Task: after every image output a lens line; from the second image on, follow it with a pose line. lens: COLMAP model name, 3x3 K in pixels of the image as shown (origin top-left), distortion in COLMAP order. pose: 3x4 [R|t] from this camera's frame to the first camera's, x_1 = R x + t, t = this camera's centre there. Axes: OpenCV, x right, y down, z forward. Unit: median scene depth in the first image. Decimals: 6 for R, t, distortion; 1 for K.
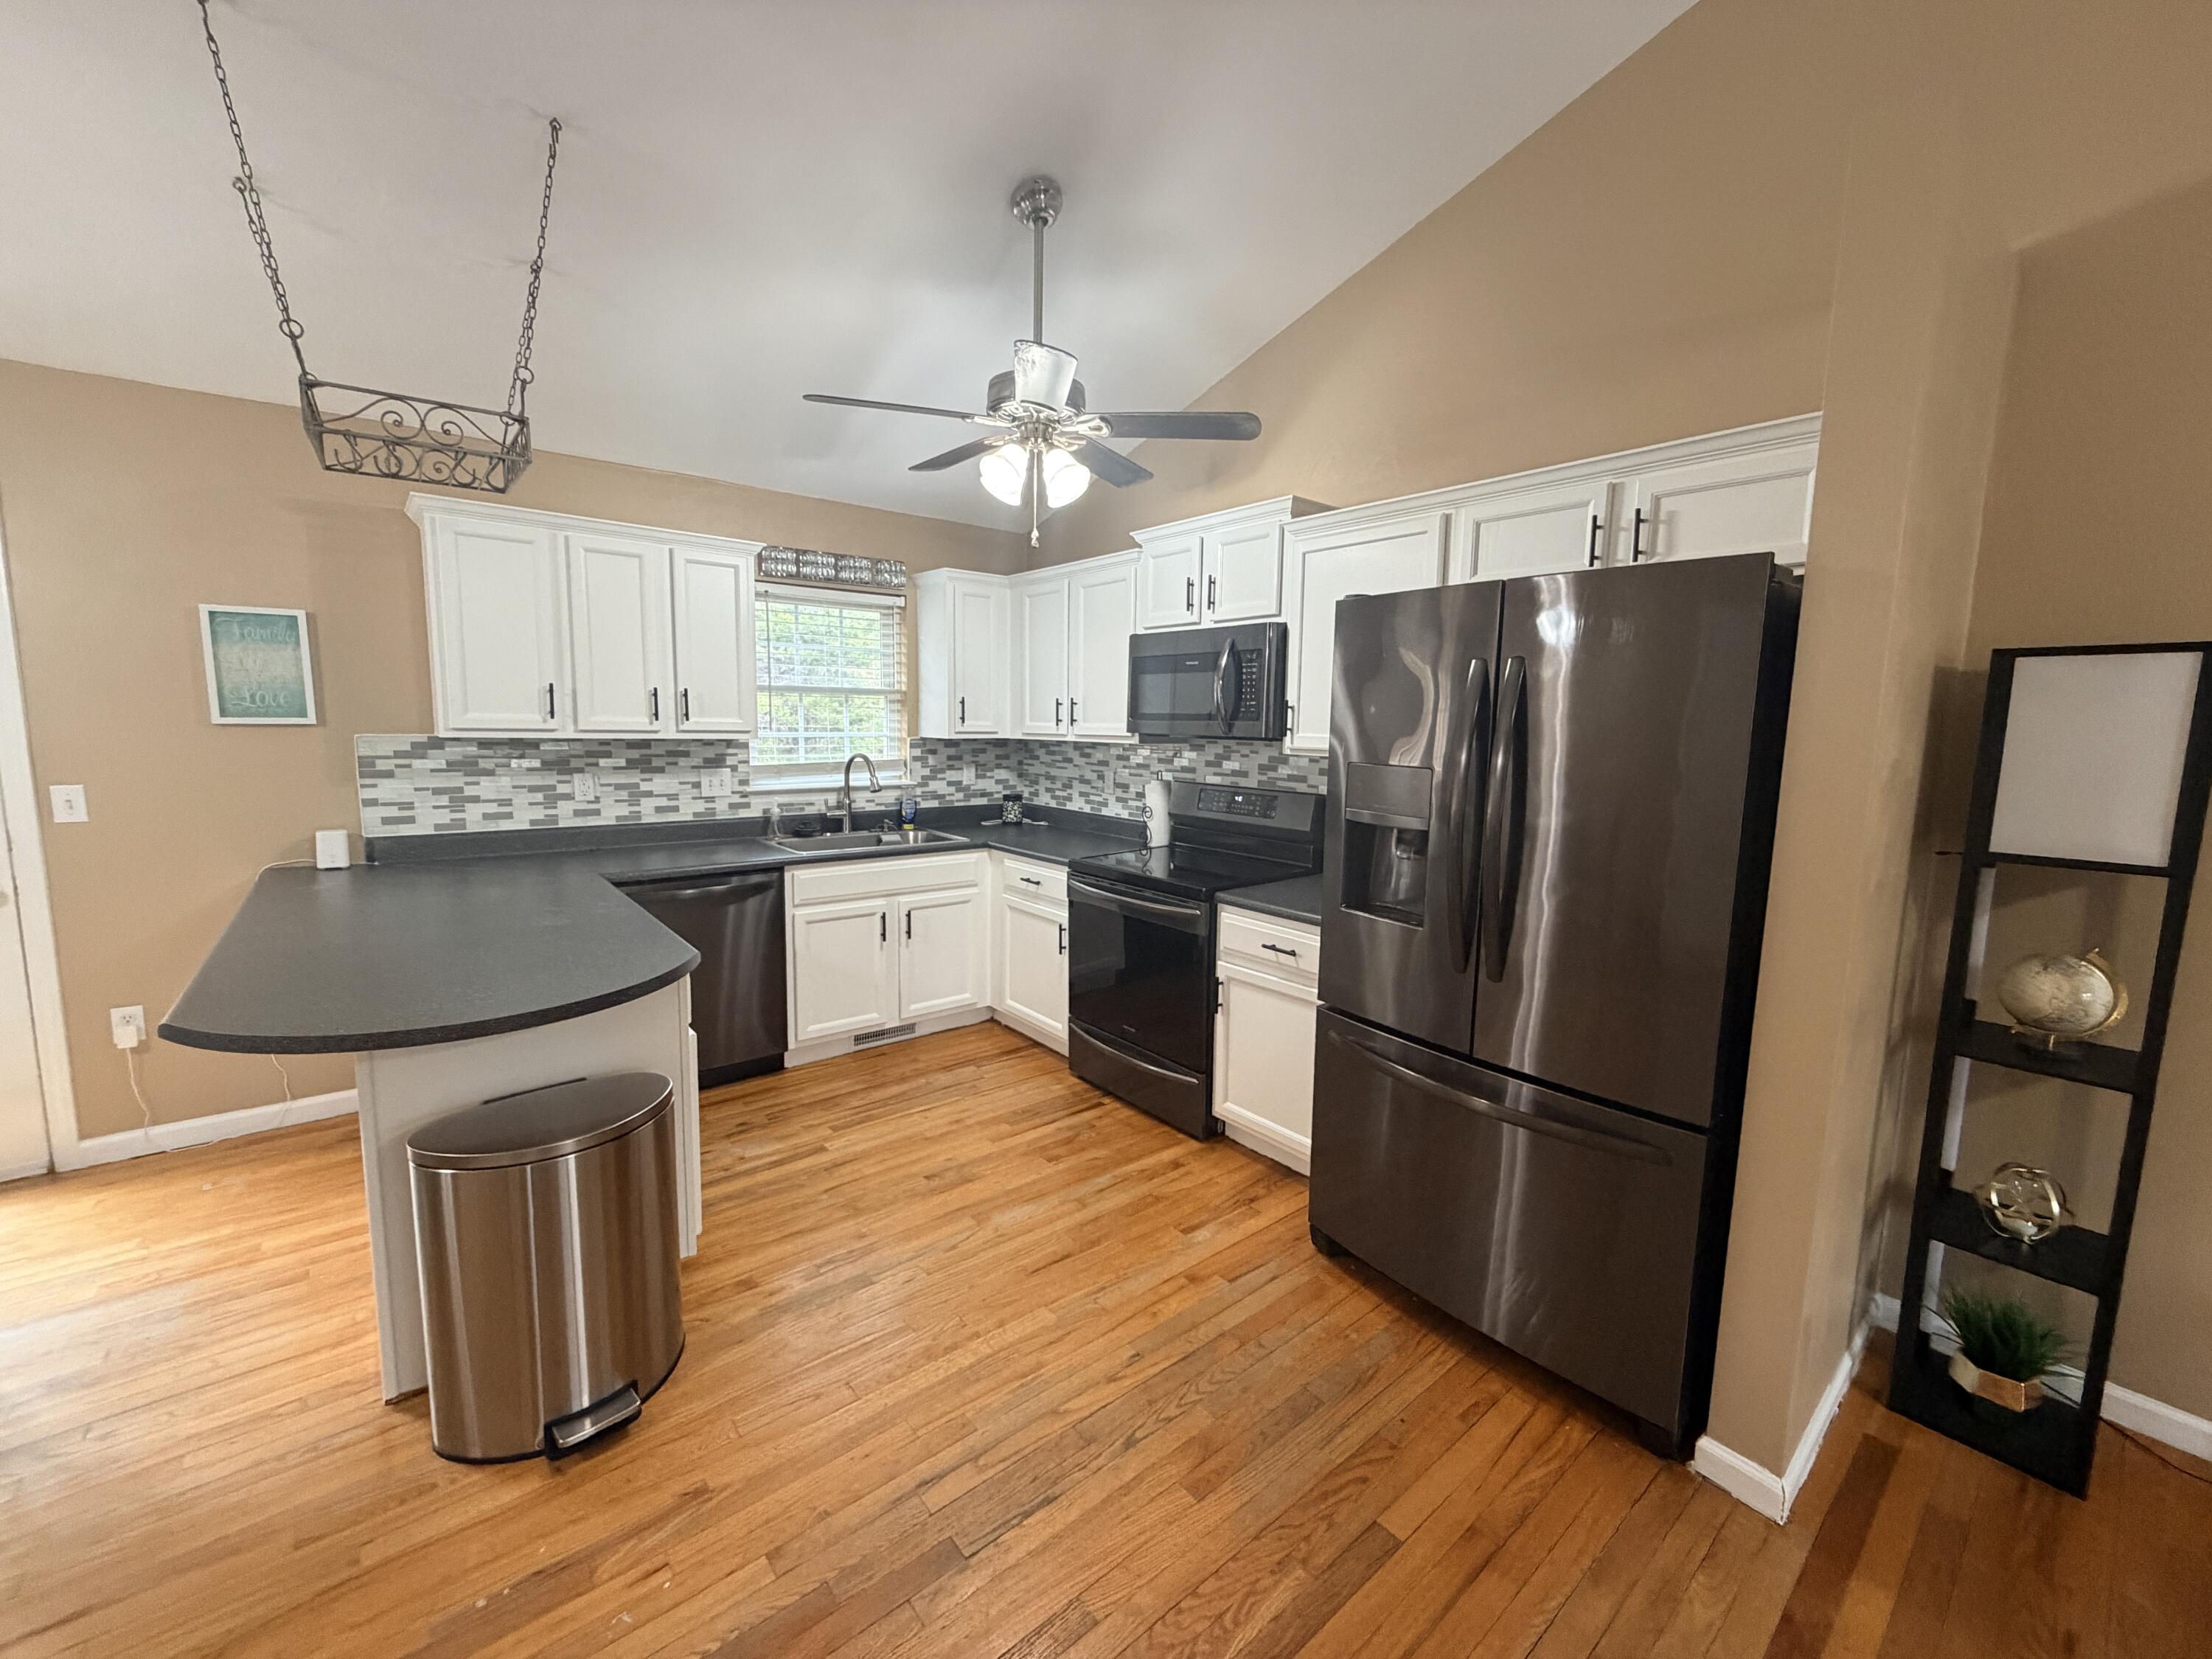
lens RADIAL K [[876.2, 0, 1101.9], [0, 876.2, 824.3], [0, 0, 1]] dist [-0.001835, 0.000540]
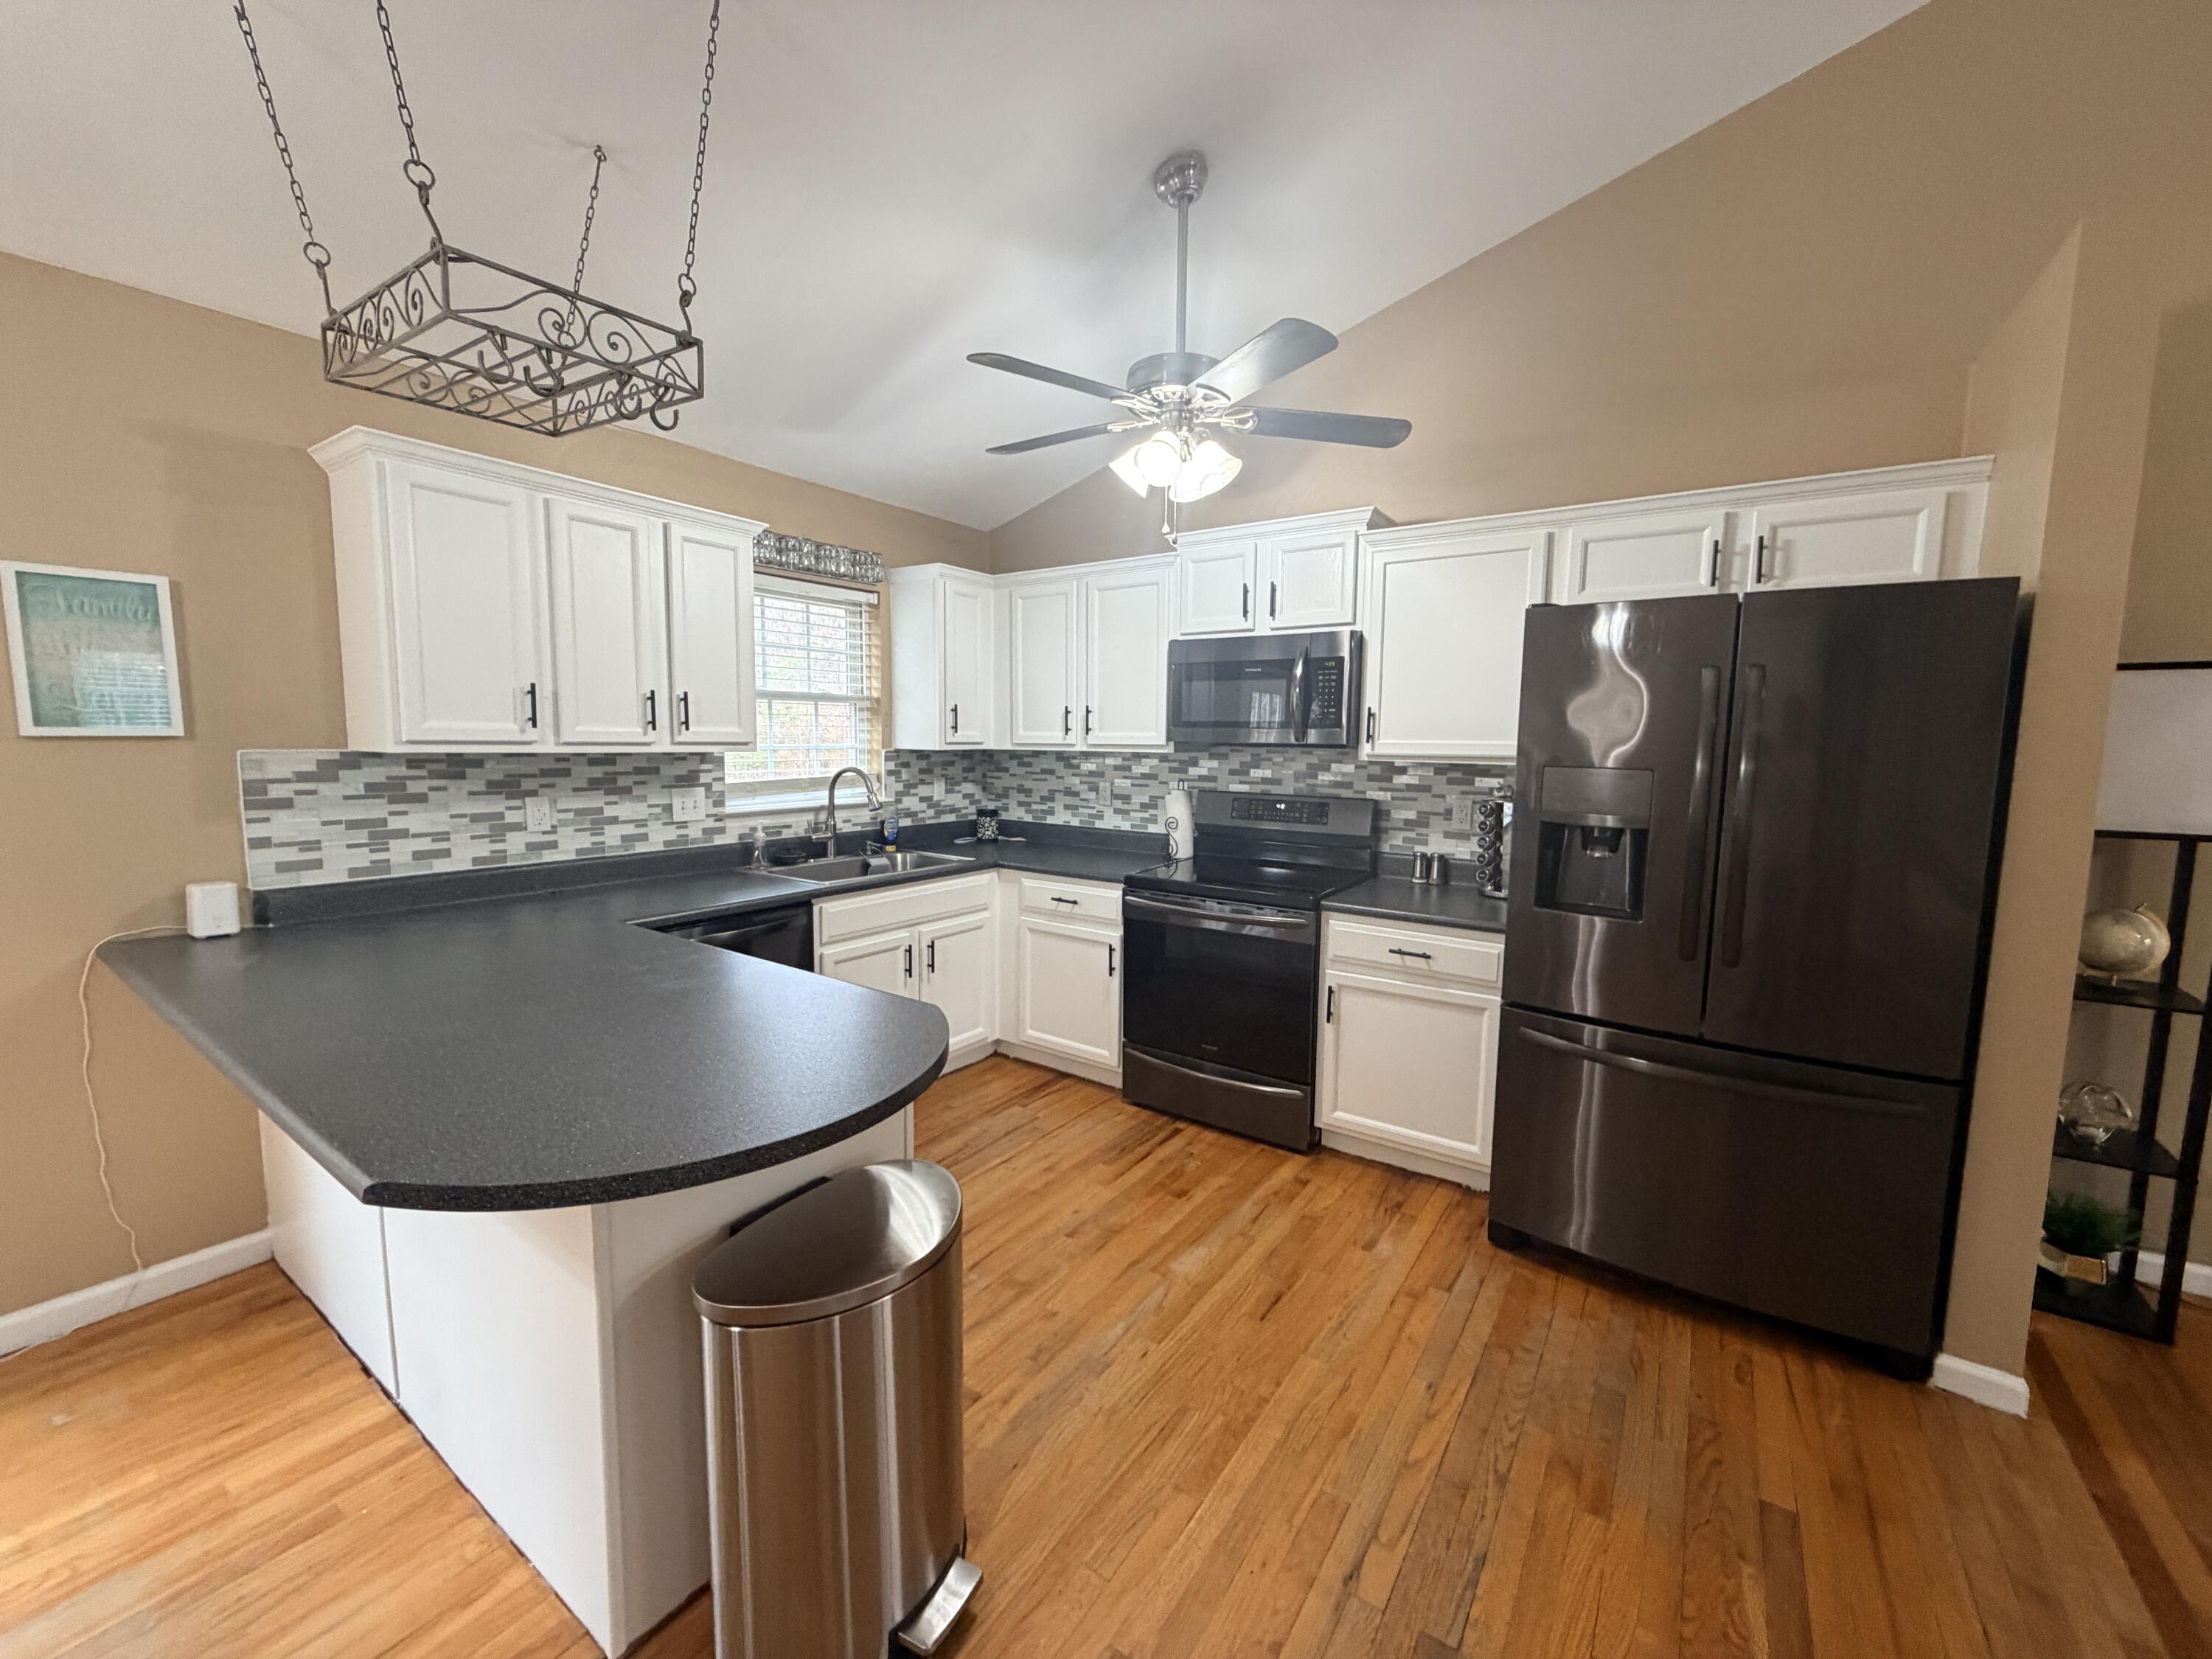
lens RADIAL K [[876.2, 0, 1099.8], [0, 876.2, 822.9], [0, 0, 1]] dist [-0.001835, 0.000540]
pose [[0.962559, -0.032275, 0.269143, -0.371236], [0.036658, 0.999264, -0.011272, -0.007946], [-0.268581, 0.020716, 0.963034, 0.109985]]
